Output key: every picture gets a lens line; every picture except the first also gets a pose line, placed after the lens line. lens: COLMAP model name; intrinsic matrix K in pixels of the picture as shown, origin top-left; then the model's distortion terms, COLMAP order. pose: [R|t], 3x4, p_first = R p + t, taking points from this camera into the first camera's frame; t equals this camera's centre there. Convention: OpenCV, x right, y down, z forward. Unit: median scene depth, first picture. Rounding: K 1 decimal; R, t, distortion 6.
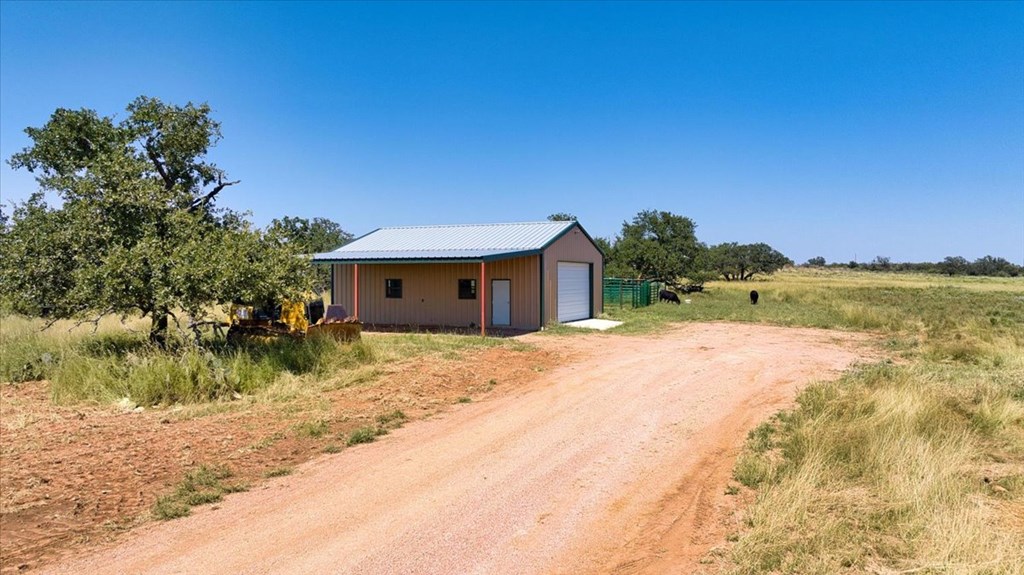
lens RADIAL K [[720.9, 0, 529.3], [0, 720.9, 283.4], [0, 0, 1]] dist [-0.007963, -0.021020]
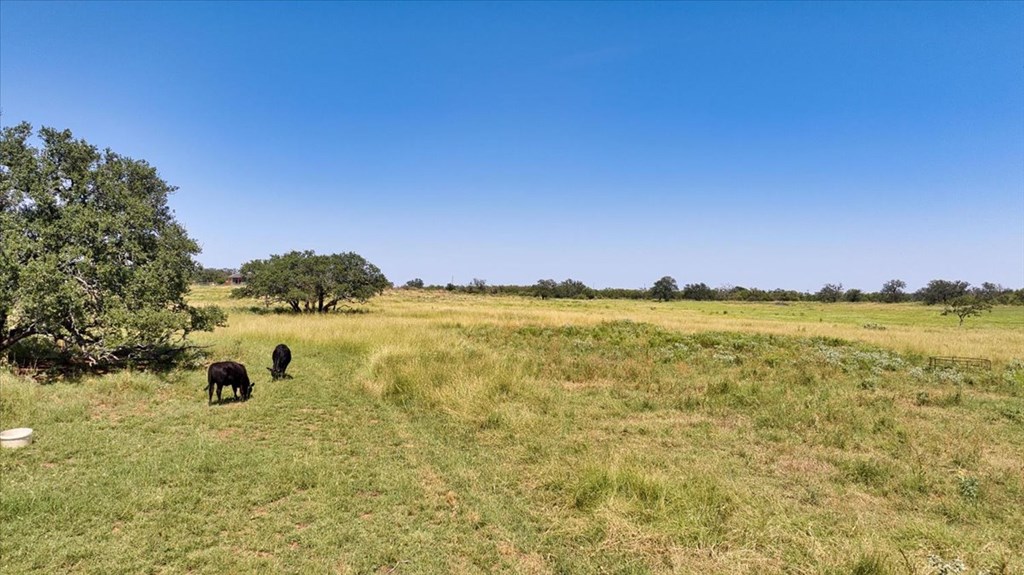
lens RADIAL K [[720.9, 0, 510.7], [0, 720.9, 289.2], [0, 0, 1]] dist [-0.007963, -0.021020]
pose [[0.869979, 0.004515, 0.493069, 0.129017], [0.006191, 0.999779, -0.020079, -0.009806], [-0.493050, 0.020520, 0.869759, 0.369441]]
